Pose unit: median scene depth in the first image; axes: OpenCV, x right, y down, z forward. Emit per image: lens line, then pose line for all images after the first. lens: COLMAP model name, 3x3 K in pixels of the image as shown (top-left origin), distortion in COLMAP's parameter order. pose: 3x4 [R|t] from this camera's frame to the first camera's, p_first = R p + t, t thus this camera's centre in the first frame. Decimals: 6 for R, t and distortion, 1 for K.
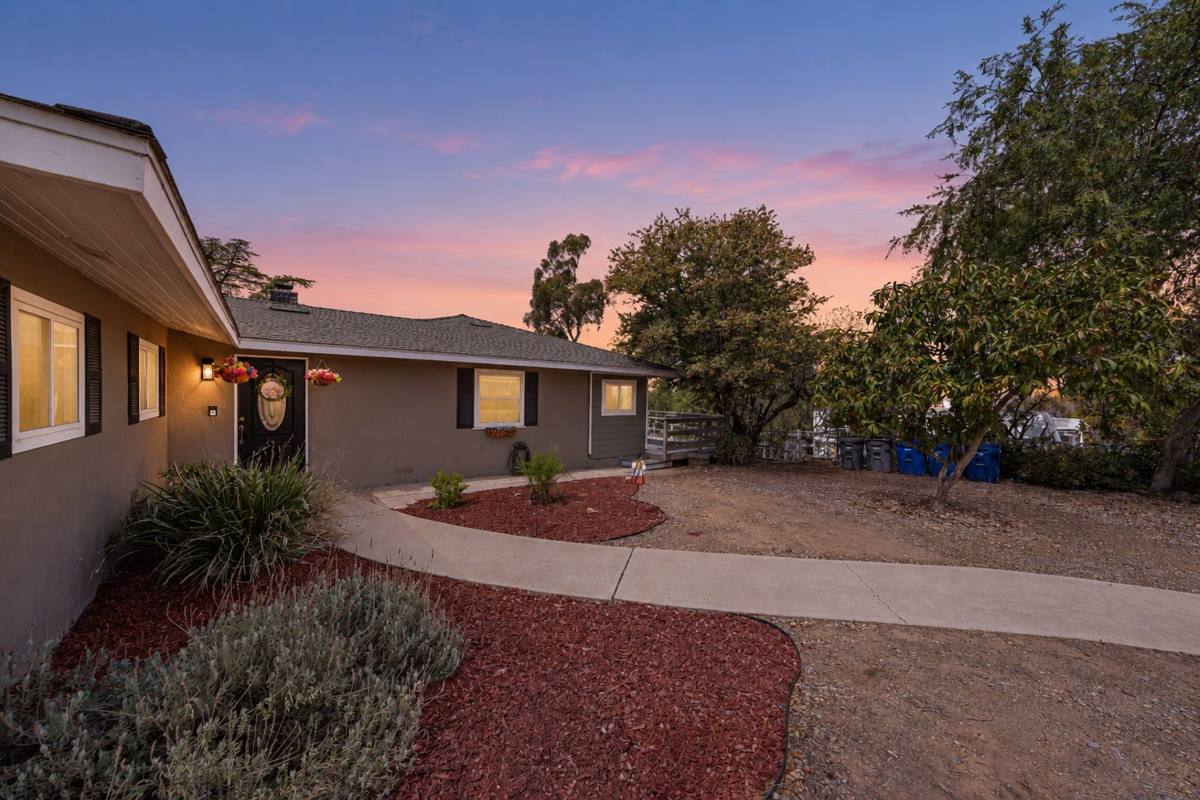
lens RADIAL K [[419.4, 0, 600.1], [0, 419.4, 408.2], [0, 0, 1]] dist [-0.000260, 0.000070]
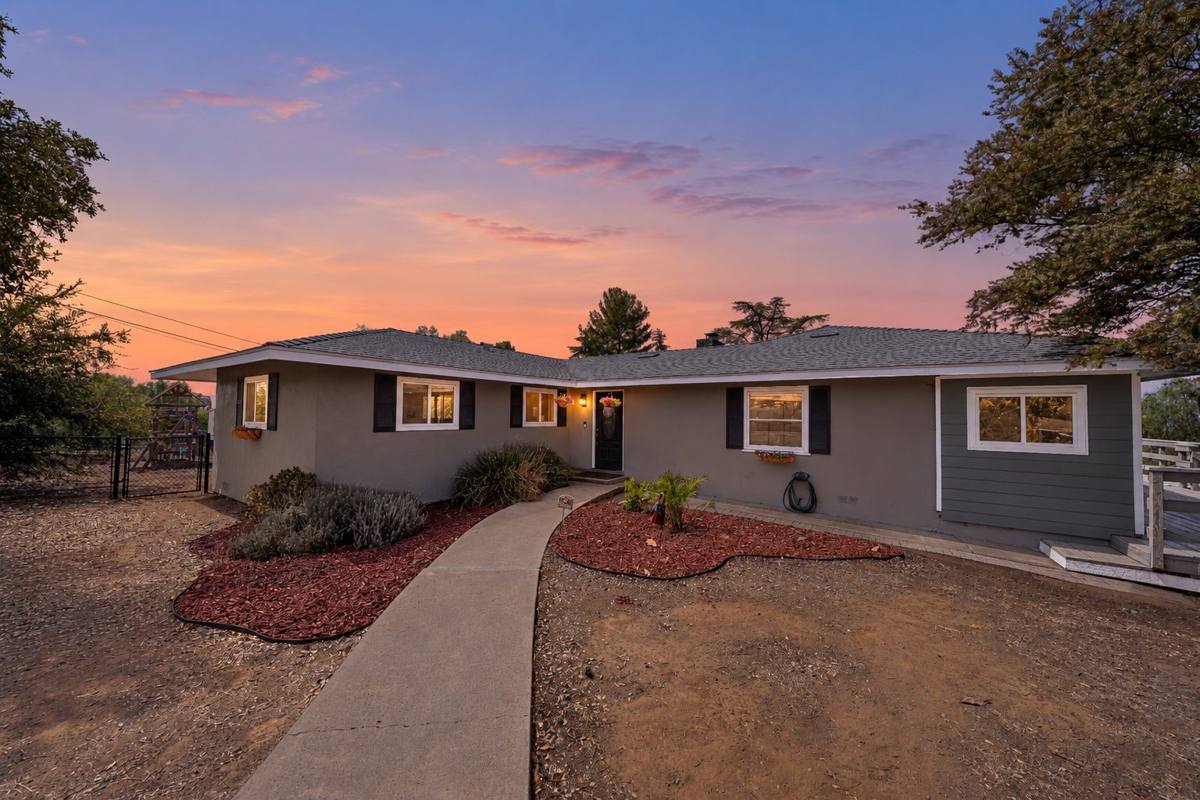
lens RADIAL K [[419.4, 0, 600.1], [0, 419.4, 408.2], [0, 0, 1]] dist [-0.000260, 0.000070]
pose [[0.322999, -0.024673, -0.946077, 0.773014], [-0.042592, 0.998268, -0.040575, 0.008747], [0.945440, 0.053401, 0.321389, 0.631096]]
